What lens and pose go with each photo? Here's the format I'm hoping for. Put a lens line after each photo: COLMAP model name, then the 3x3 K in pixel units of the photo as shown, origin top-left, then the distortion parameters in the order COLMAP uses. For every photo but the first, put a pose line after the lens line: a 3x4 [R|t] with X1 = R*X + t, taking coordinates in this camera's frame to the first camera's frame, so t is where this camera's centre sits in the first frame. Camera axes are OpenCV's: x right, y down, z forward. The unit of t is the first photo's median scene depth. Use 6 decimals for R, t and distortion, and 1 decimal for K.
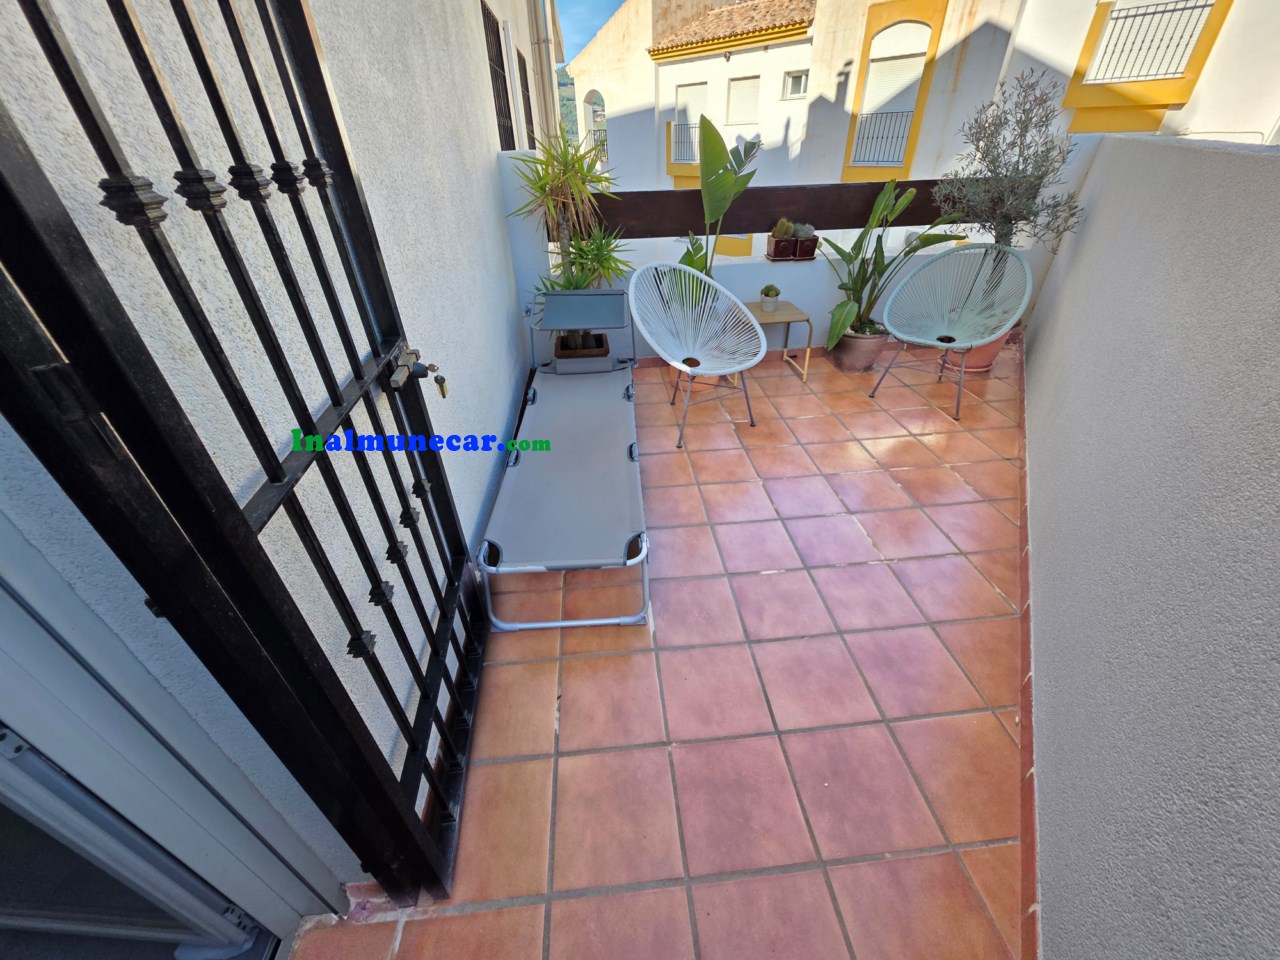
lens RADIAL K [[509.8, 0, 635.5], [0, 509.8, 475.2], [0, 0, 1]] dist [0.004868, -0.000724]
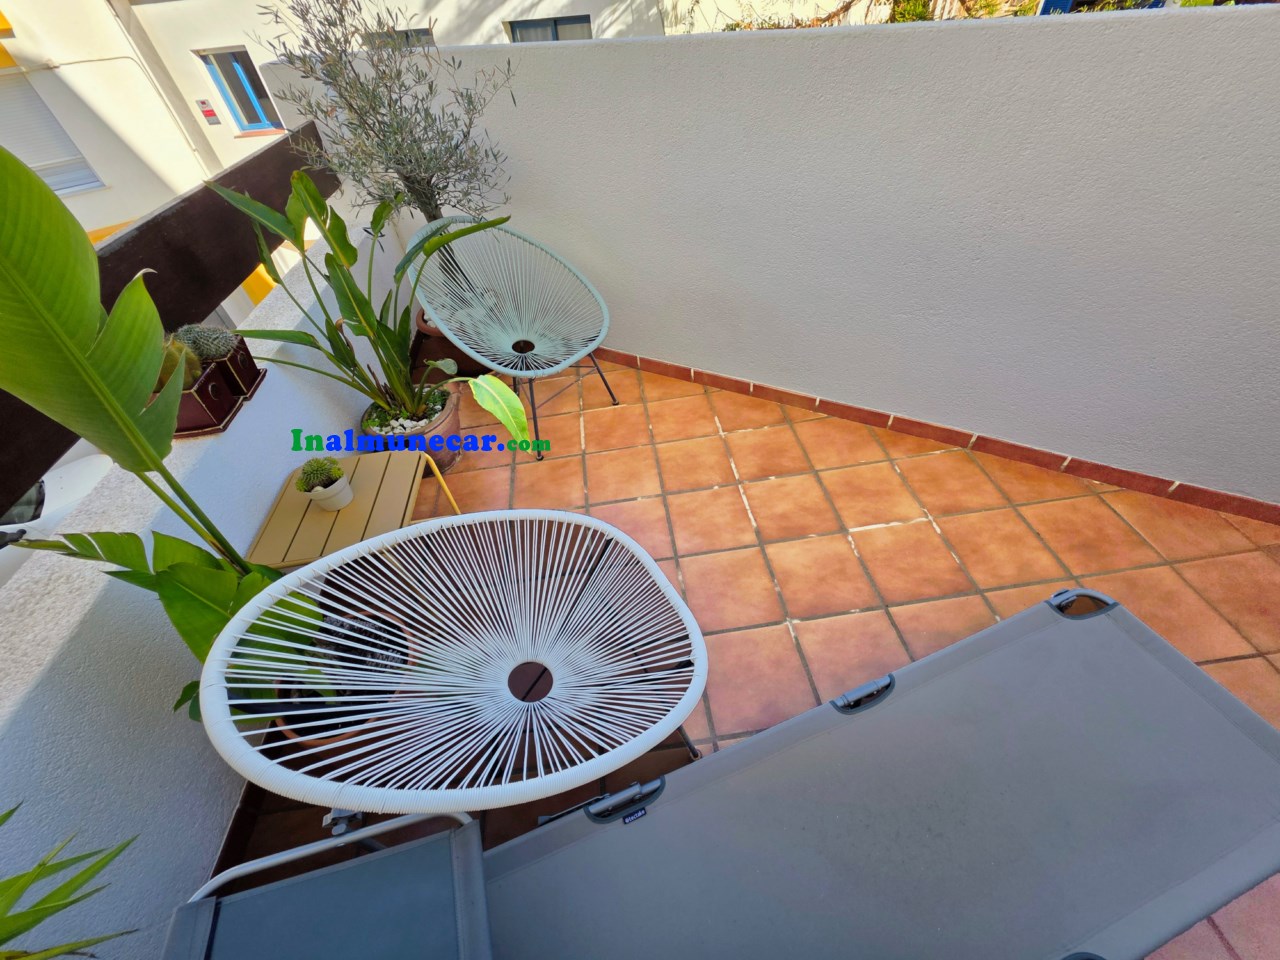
lens RADIAL K [[509.8, 0, 640.3], [0, 509.8, 477.2], [0, 0, 1]] dist [0.004868, -0.000724]
pose [[-0.035367, -0.681006, 0.731424, -0.109529], [0.620551, 0.558727, 0.550219, -0.623159], [-0.783368, 0.473345, 0.402838, 0.871910]]
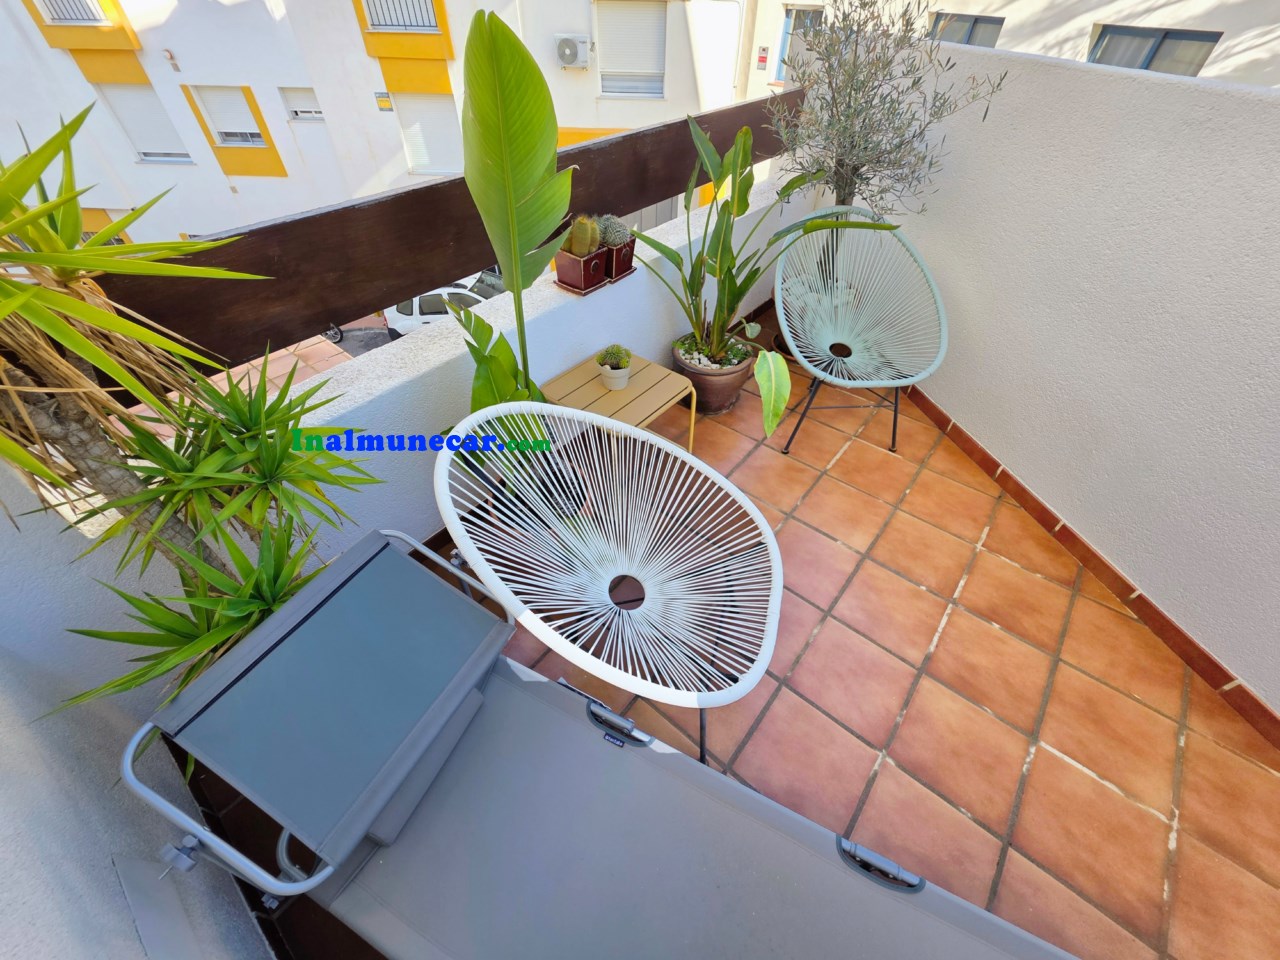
lens RADIAL K [[509.8, 0, 639.8], [0, 509.8, 476.0], [0, 0, 1]] dist [0.004868, -0.000724]
pose [[0.701396, -0.474737, 0.531665, -0.109664], [0.371816, 0.880077, 0.295327, -0.580398], [-0.608109, -0.009459, 0.793797, 0.781753]]
